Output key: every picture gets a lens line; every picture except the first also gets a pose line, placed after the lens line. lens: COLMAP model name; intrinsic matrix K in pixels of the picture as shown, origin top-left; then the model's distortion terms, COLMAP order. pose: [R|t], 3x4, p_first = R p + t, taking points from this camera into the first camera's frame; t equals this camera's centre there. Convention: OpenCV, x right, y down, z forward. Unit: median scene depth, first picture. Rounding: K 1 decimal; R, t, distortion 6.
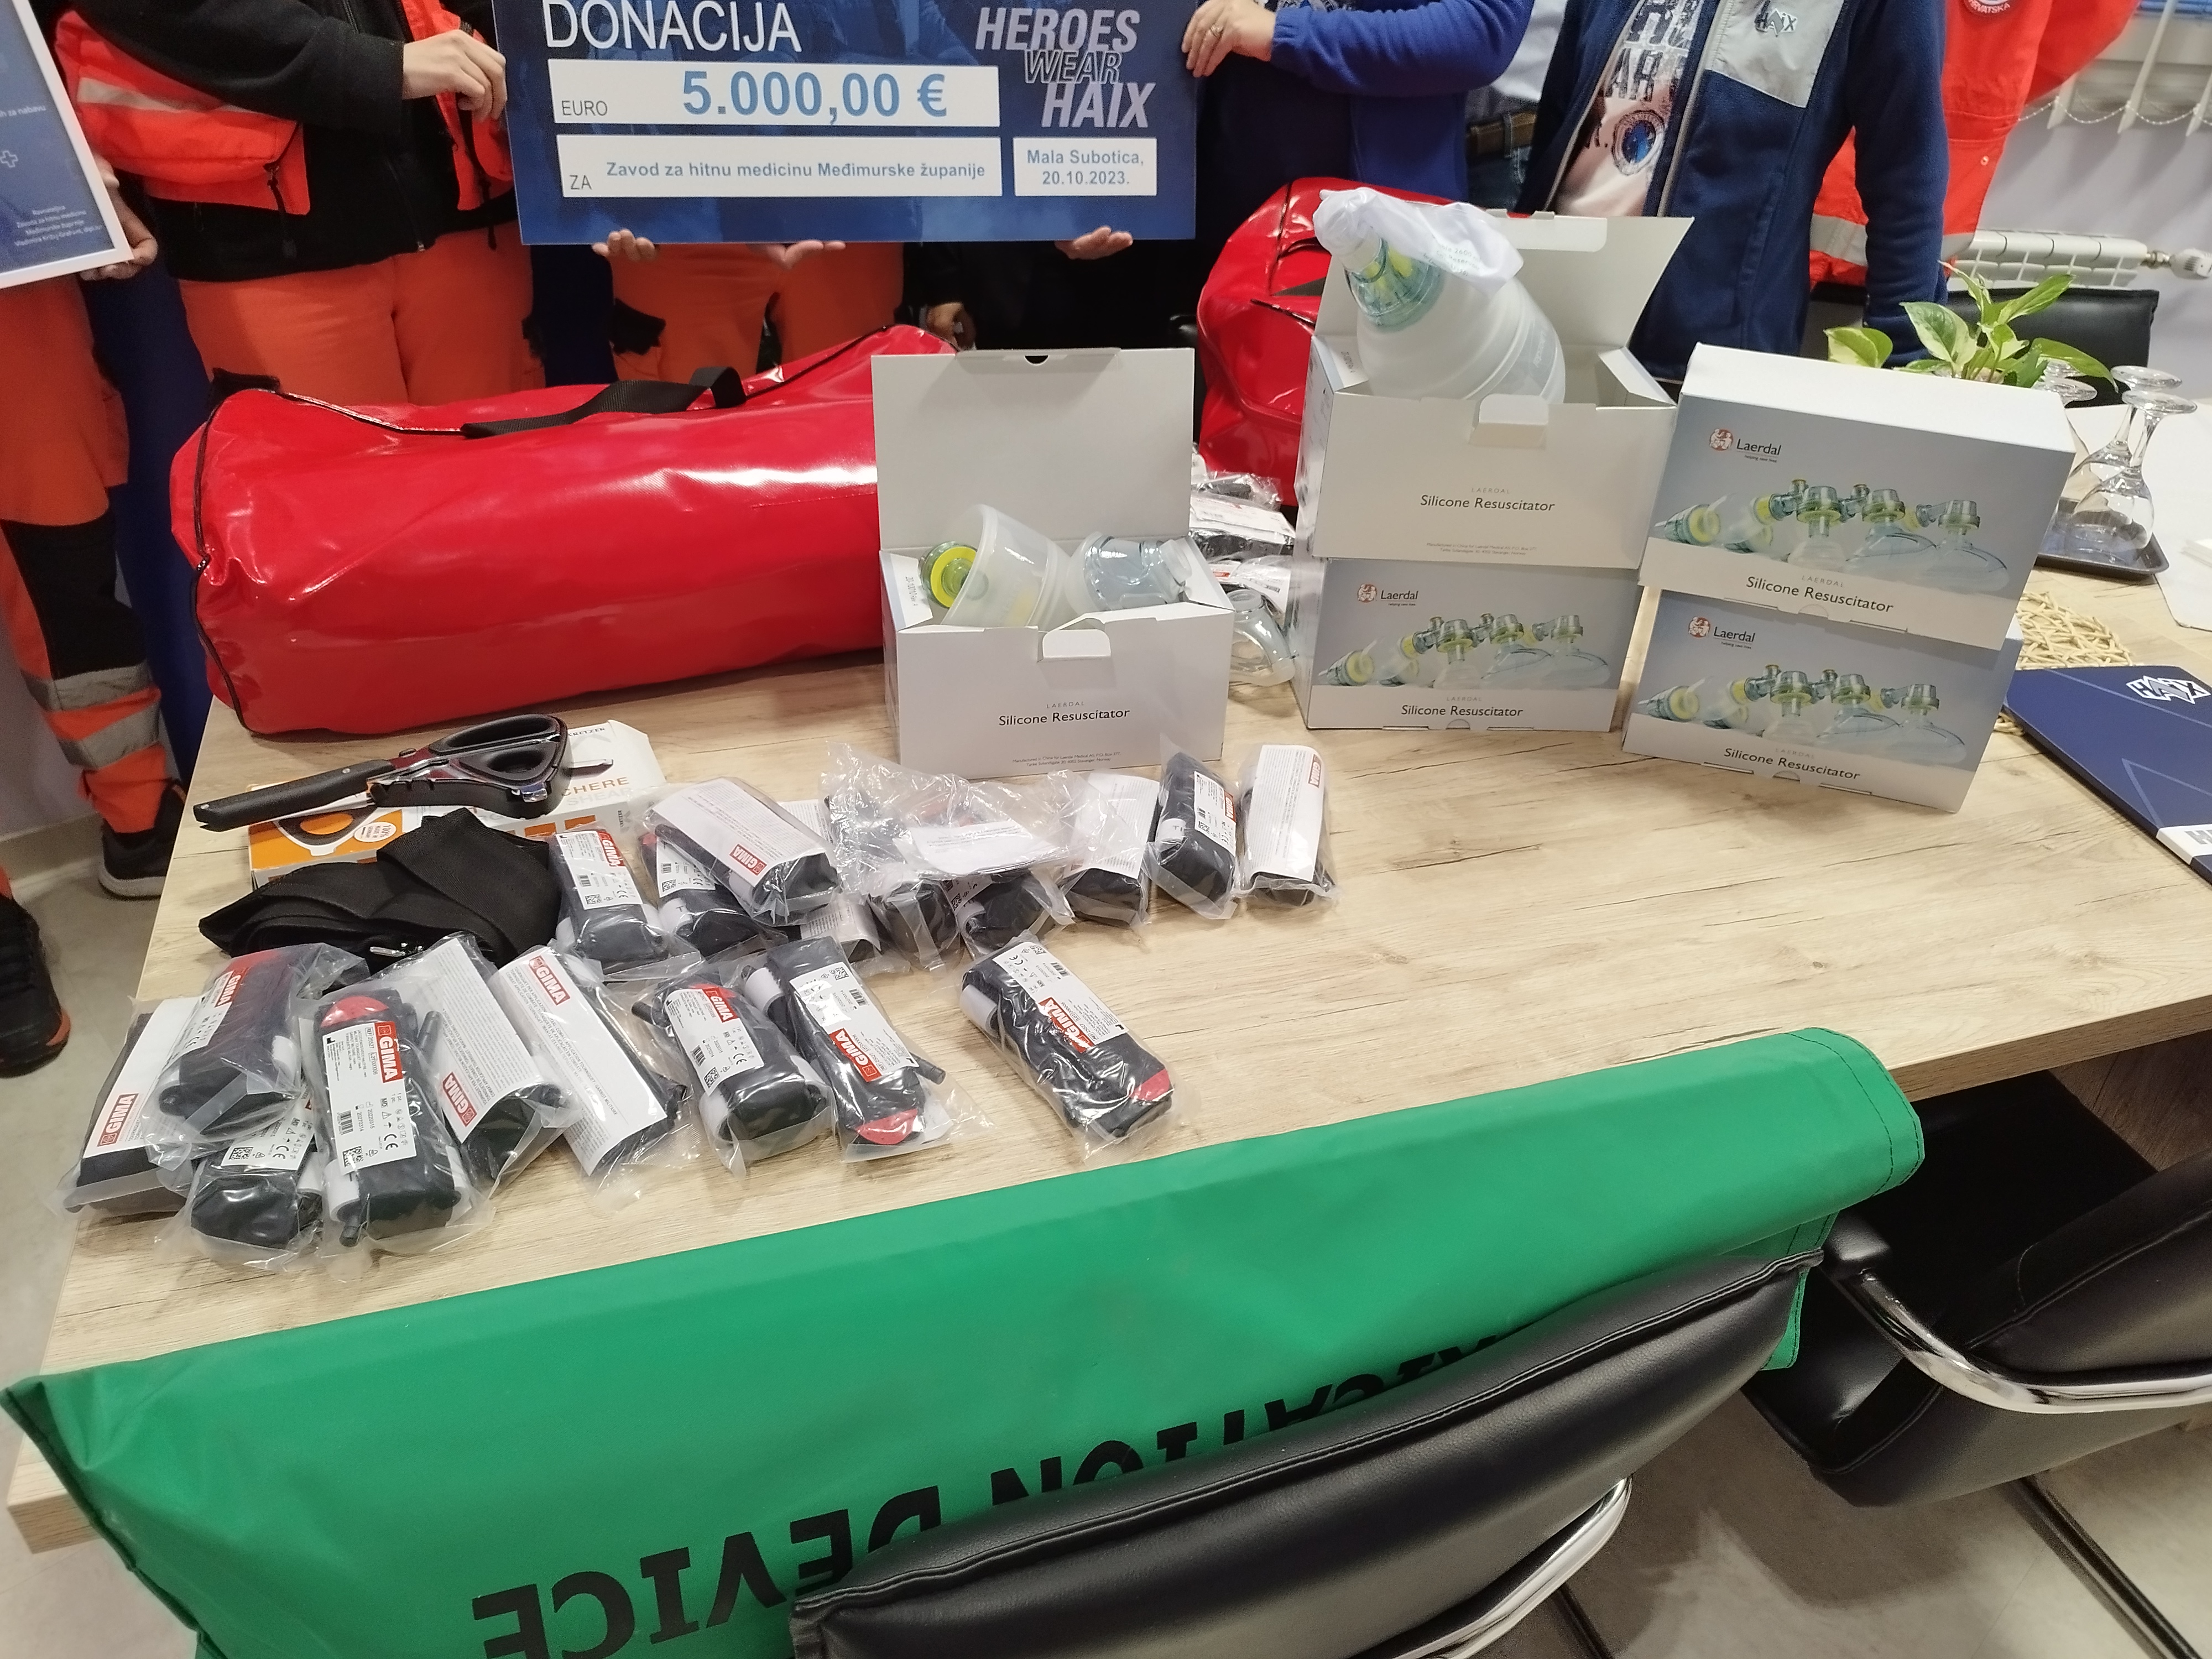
lens RADIAL K [[1612.3, 0, 1108.9], [0, 1612.3, 827.6], [0, 0, 1]] dist [0.019775, -0.024098]
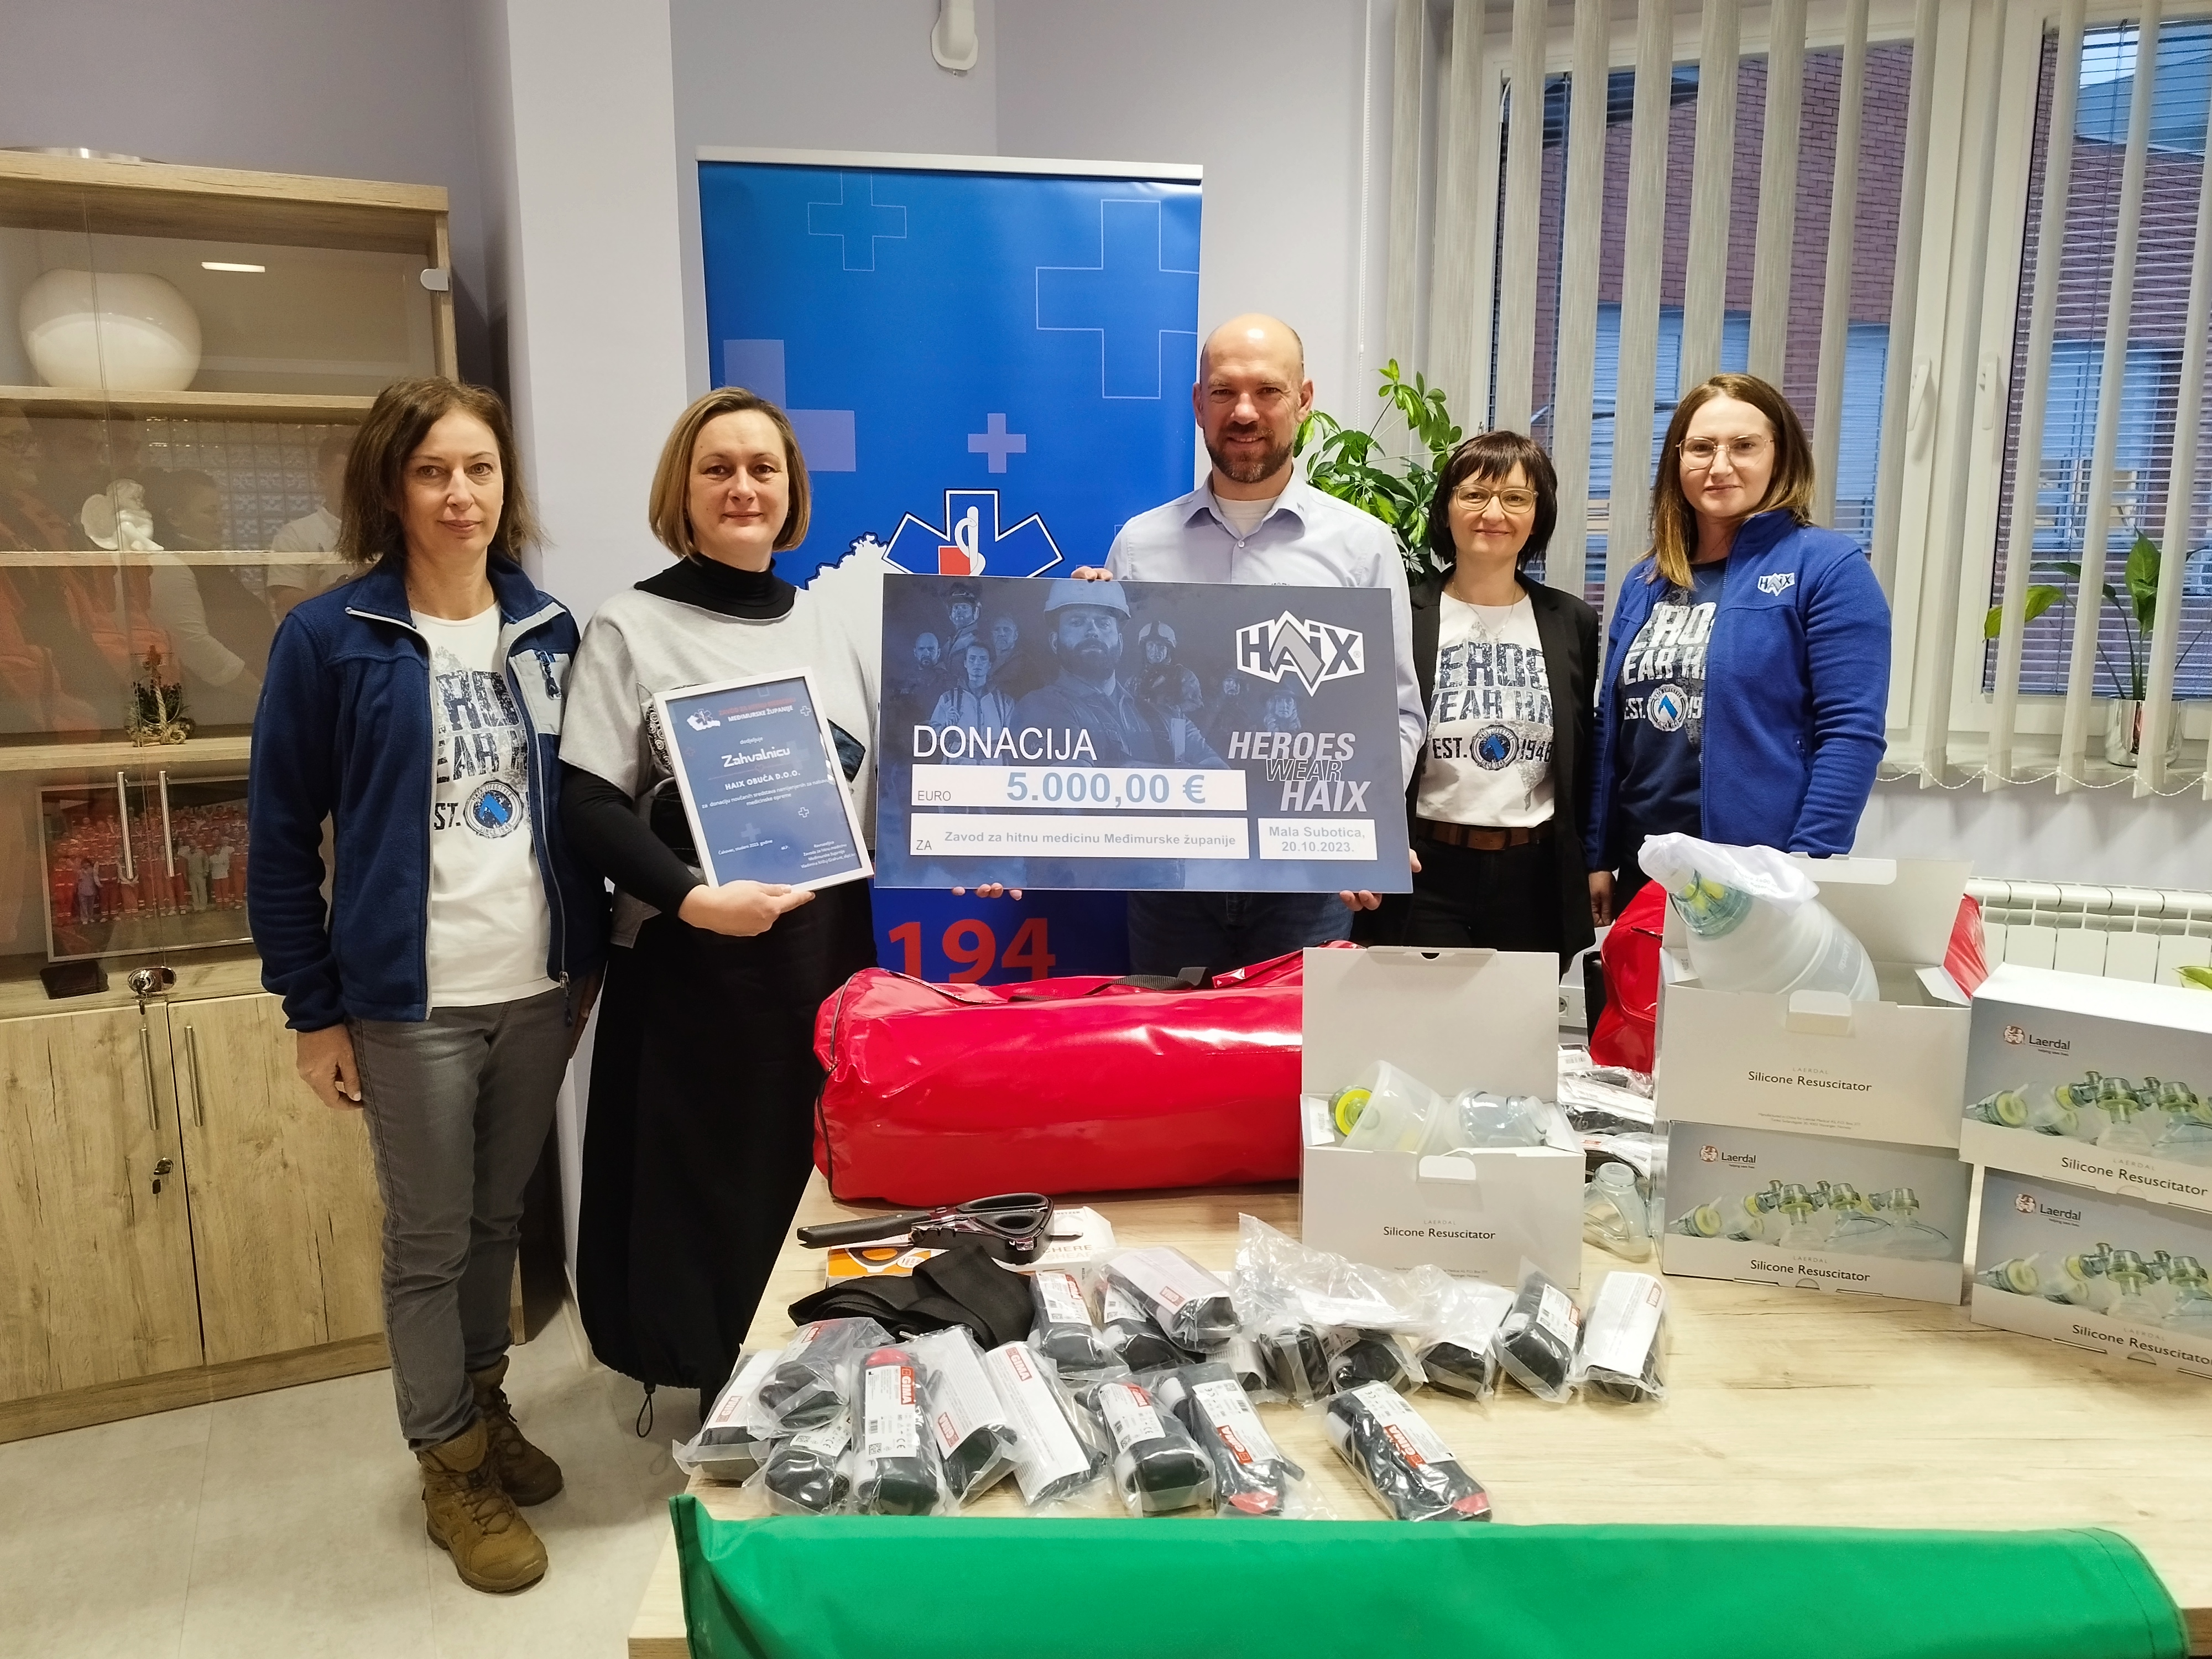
lens RADIAL K [[1612.3, 0, 1103.4], [0, 1612.3, 833.1], [0, 0, 1]] dist [0.019775, -0.024098]
pose [[0.955017, 0.007462, -0.296457, 0.094941], [-0.122814, 0.919877, -0.372482, 0.146728], [0.269925, 0.392136, 0.879415, -0.275826]]
